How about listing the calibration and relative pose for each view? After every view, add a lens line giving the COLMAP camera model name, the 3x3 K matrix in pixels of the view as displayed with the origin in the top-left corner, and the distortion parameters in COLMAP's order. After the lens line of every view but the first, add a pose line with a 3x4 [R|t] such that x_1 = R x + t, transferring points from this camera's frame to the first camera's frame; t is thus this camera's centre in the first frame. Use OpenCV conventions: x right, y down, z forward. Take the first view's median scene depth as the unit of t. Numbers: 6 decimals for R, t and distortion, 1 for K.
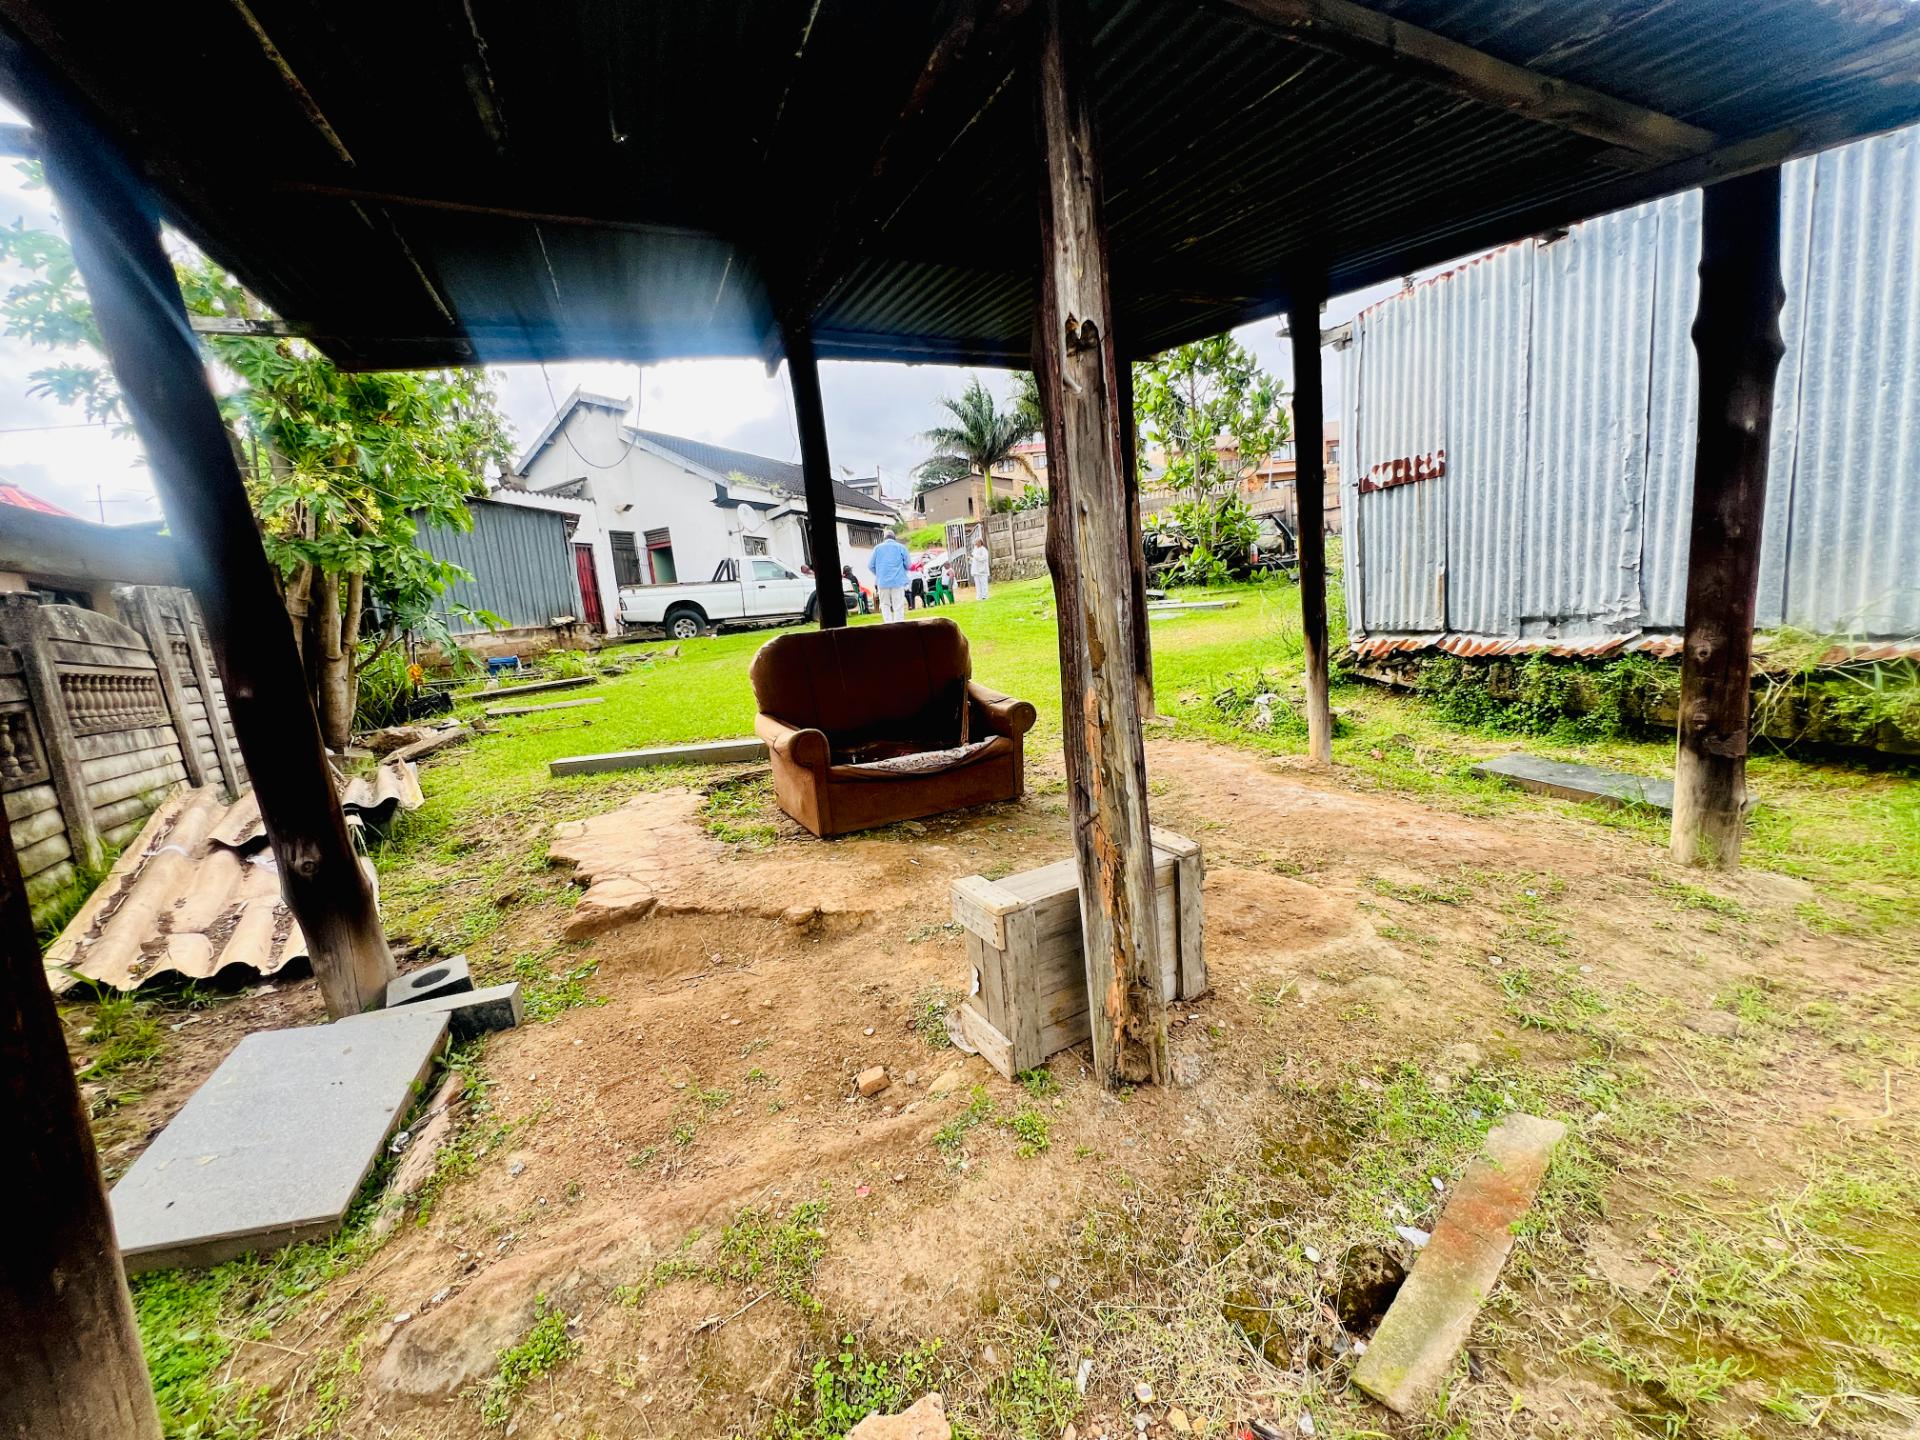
lens RADIAL K [[770.9, 0, 956.9], [0, 770.9, 717.4], [0, 0, 1]] dist [-0.001825, 0.001310]
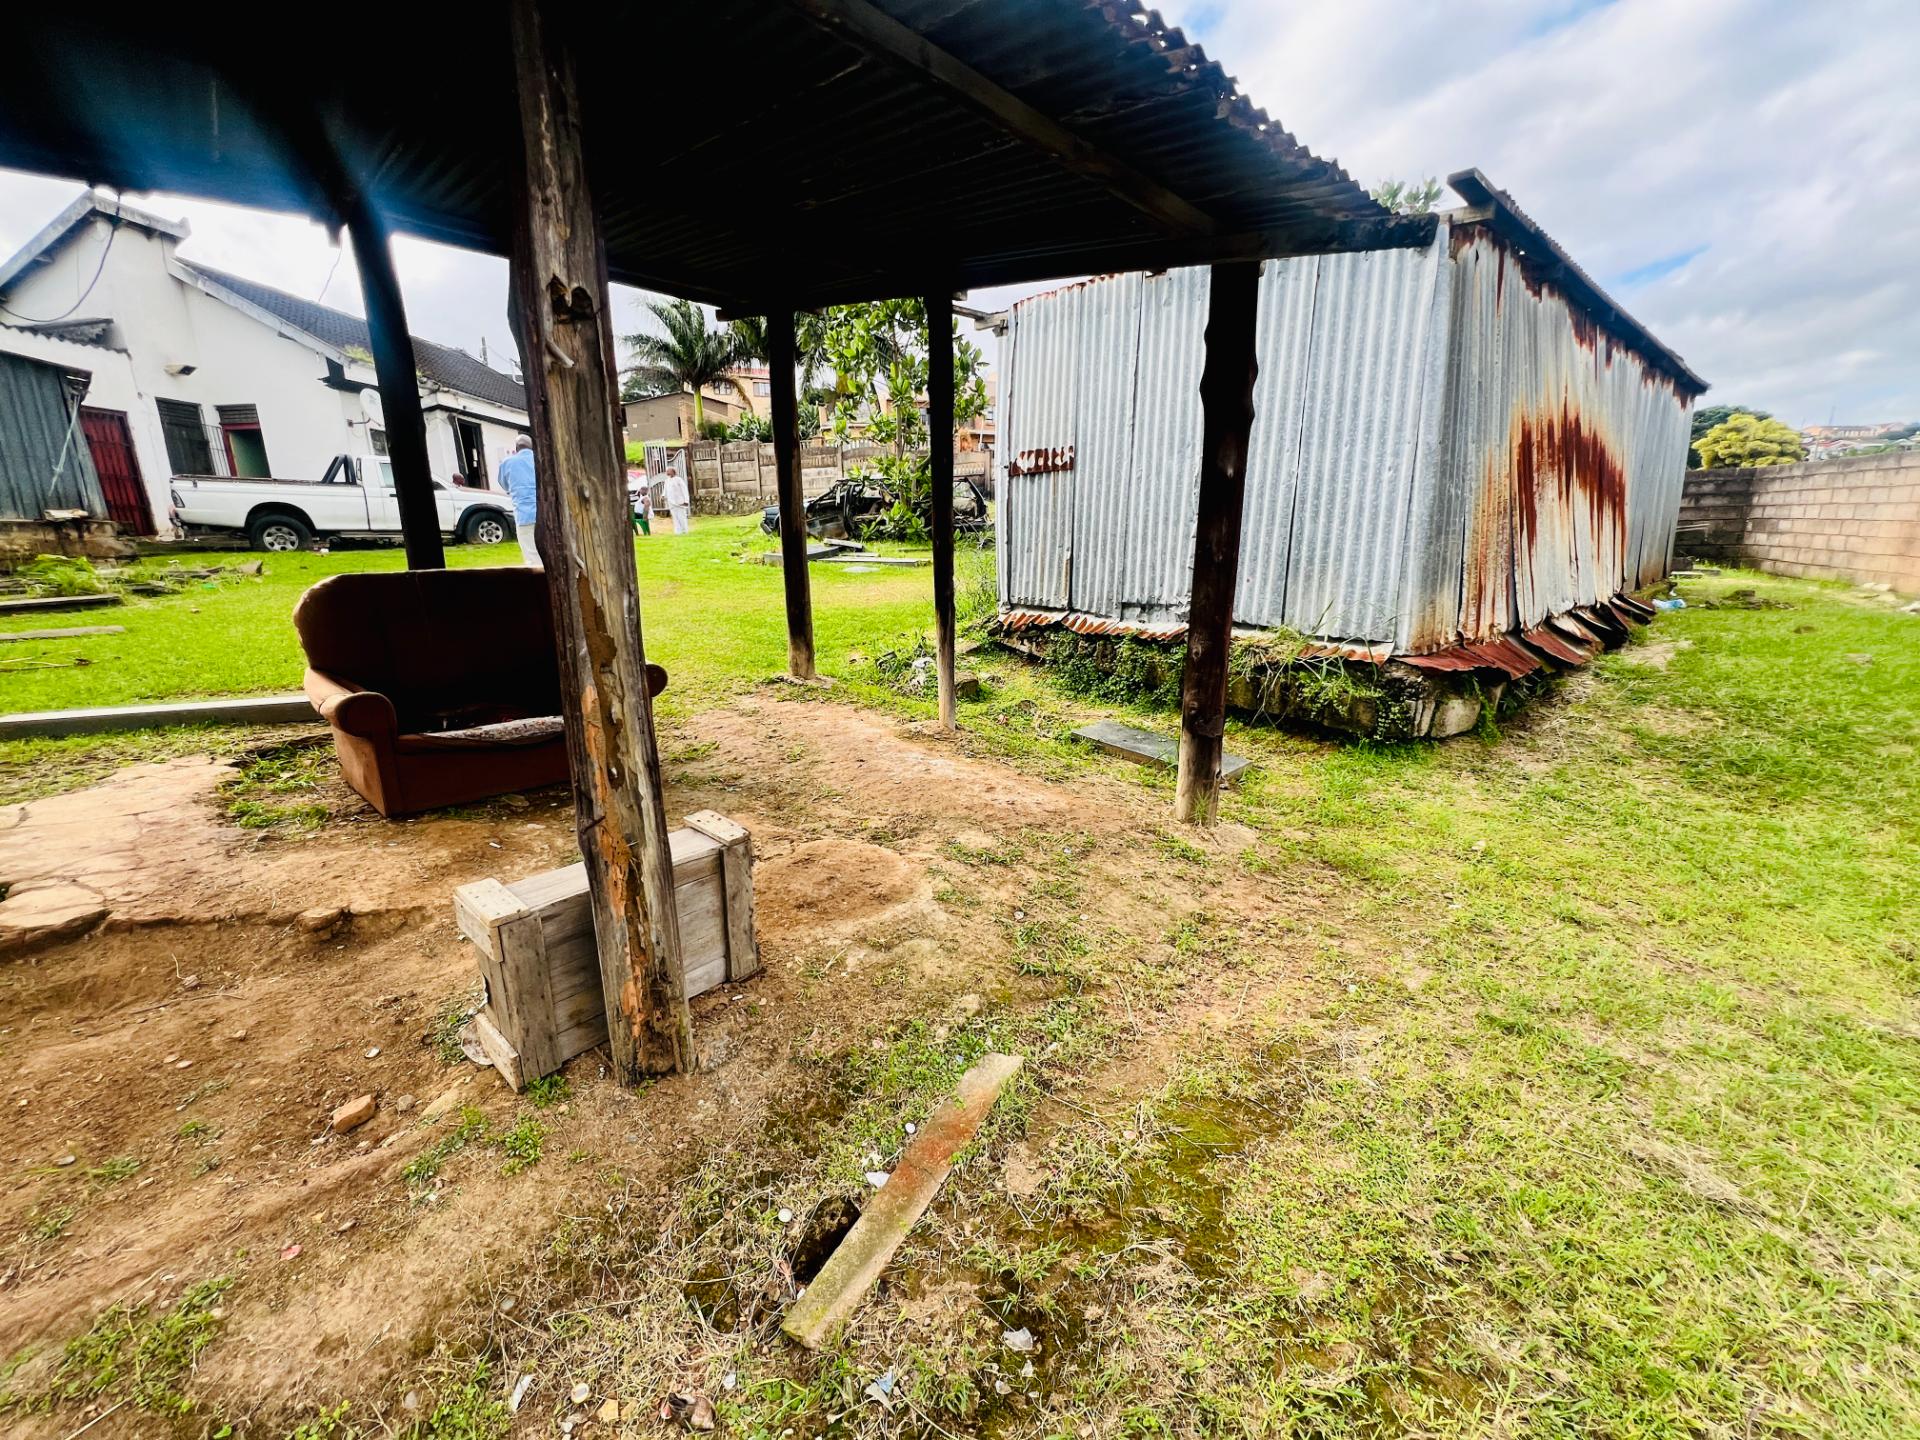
lens RADIAL K [[770.9, 0, 956.4], [0, 770.9, 718.2], [0, 0, 1]] dist [-0.001825, 0.001310]
pose [[0.936959, 0.006293, 0.349382, 0.119128], [-0.032647, 0.997041, 0.069593, -0.036509], [-0.347910, -0.076612, 0.934392, -0.021830]]
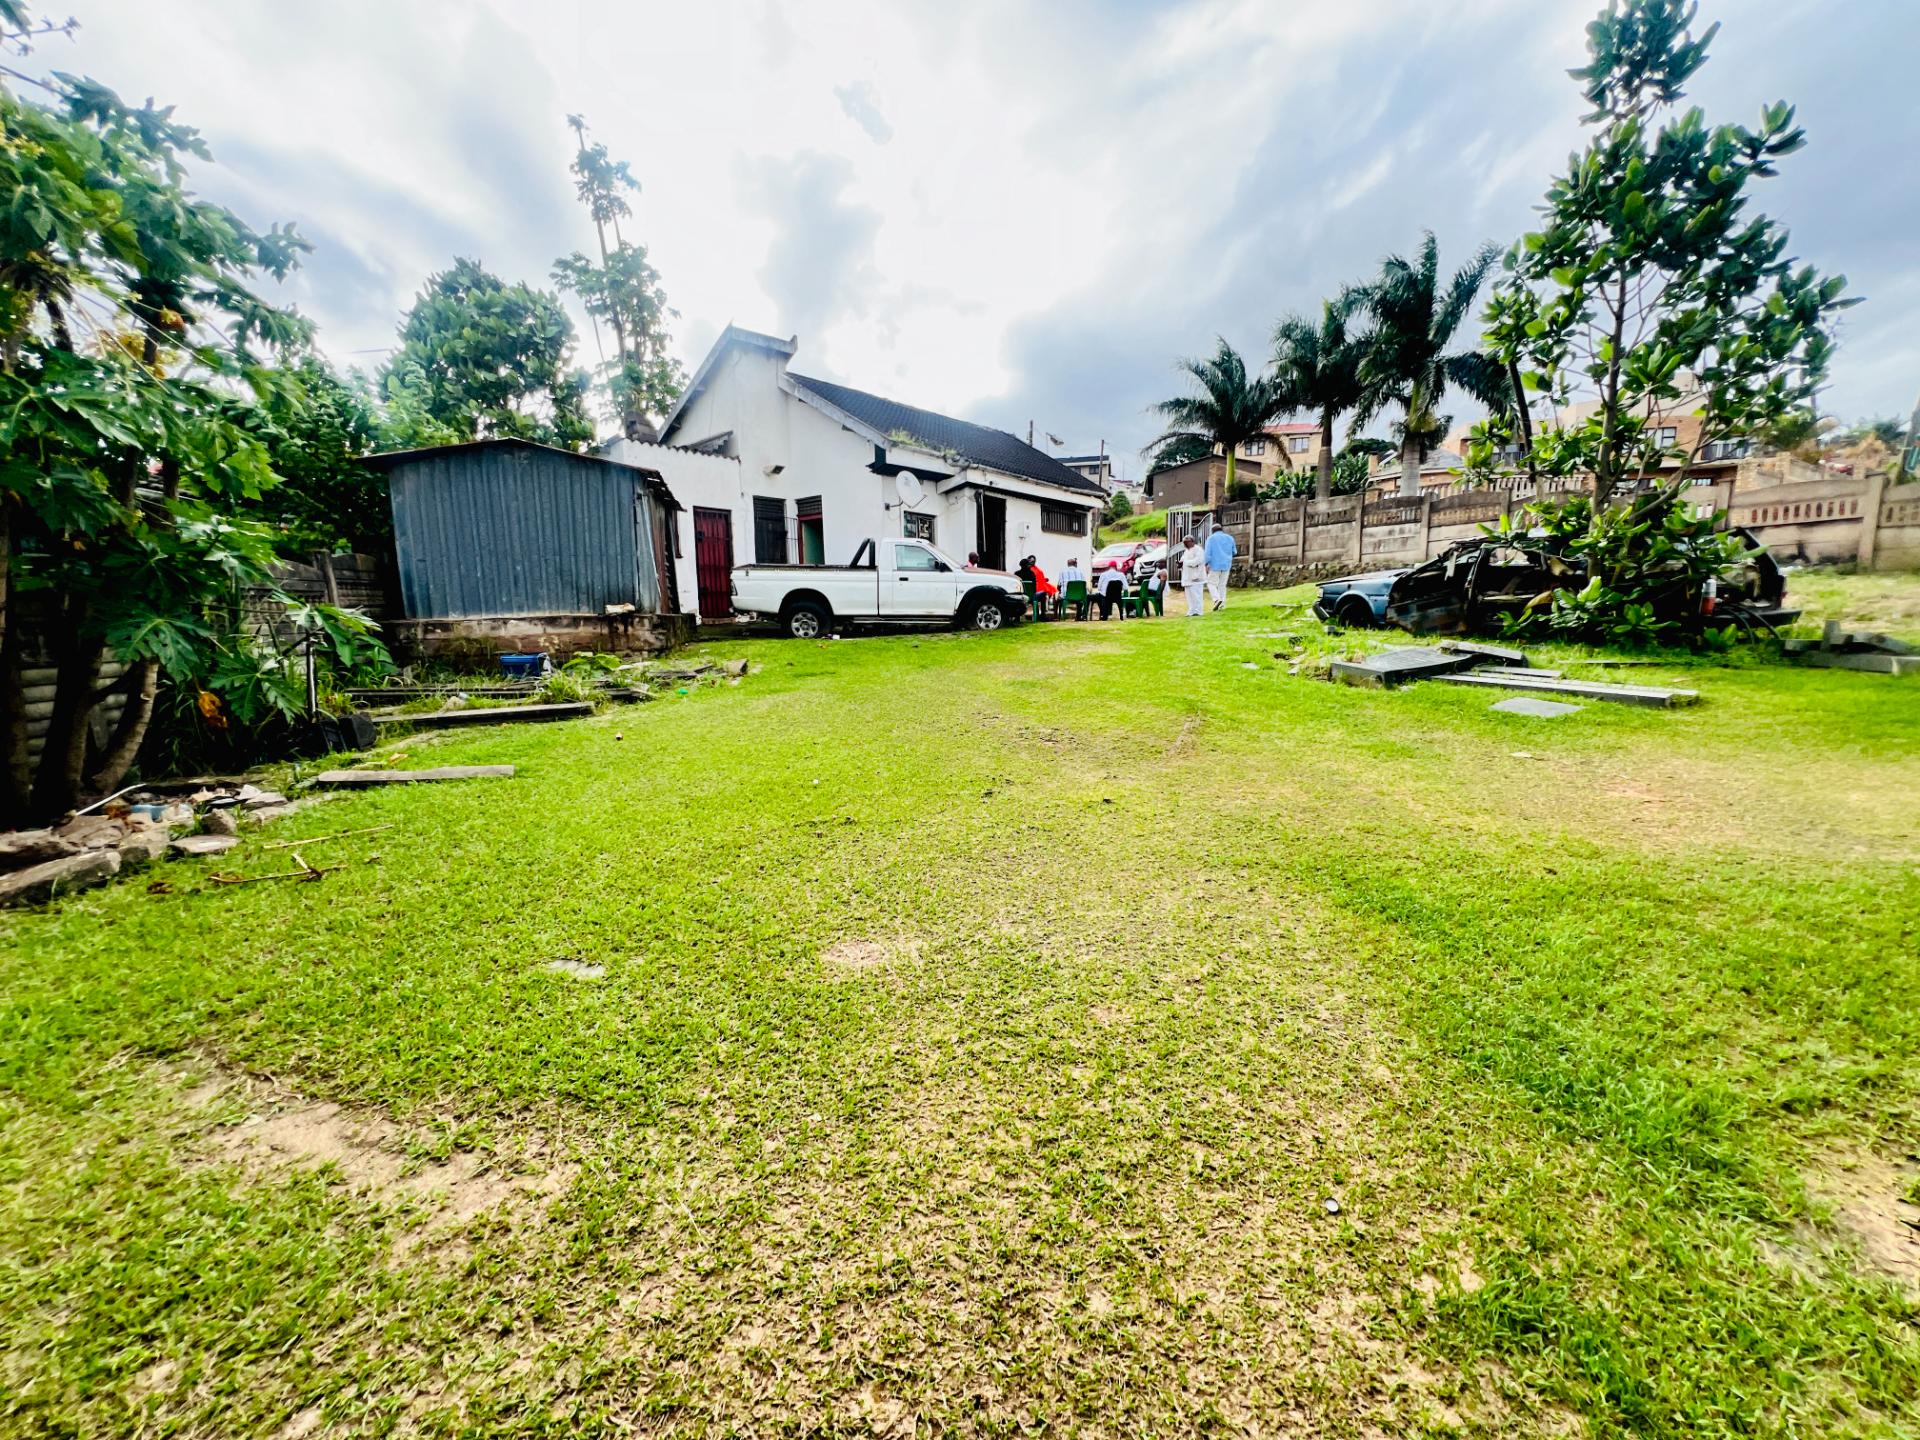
lens RADIAL K [[770.9, 0, 953.9], [0, 770.9, 717.5], [0, 0, 1]] dist [-0.001825, 0.001310]
pose [[0.957226, 0.128176, -0.259401, 0.060787], [-0.121851, 0.991726, 0.040388, -0.324364], [0.262432, -0.007052, 0.964925, 1.249134]]
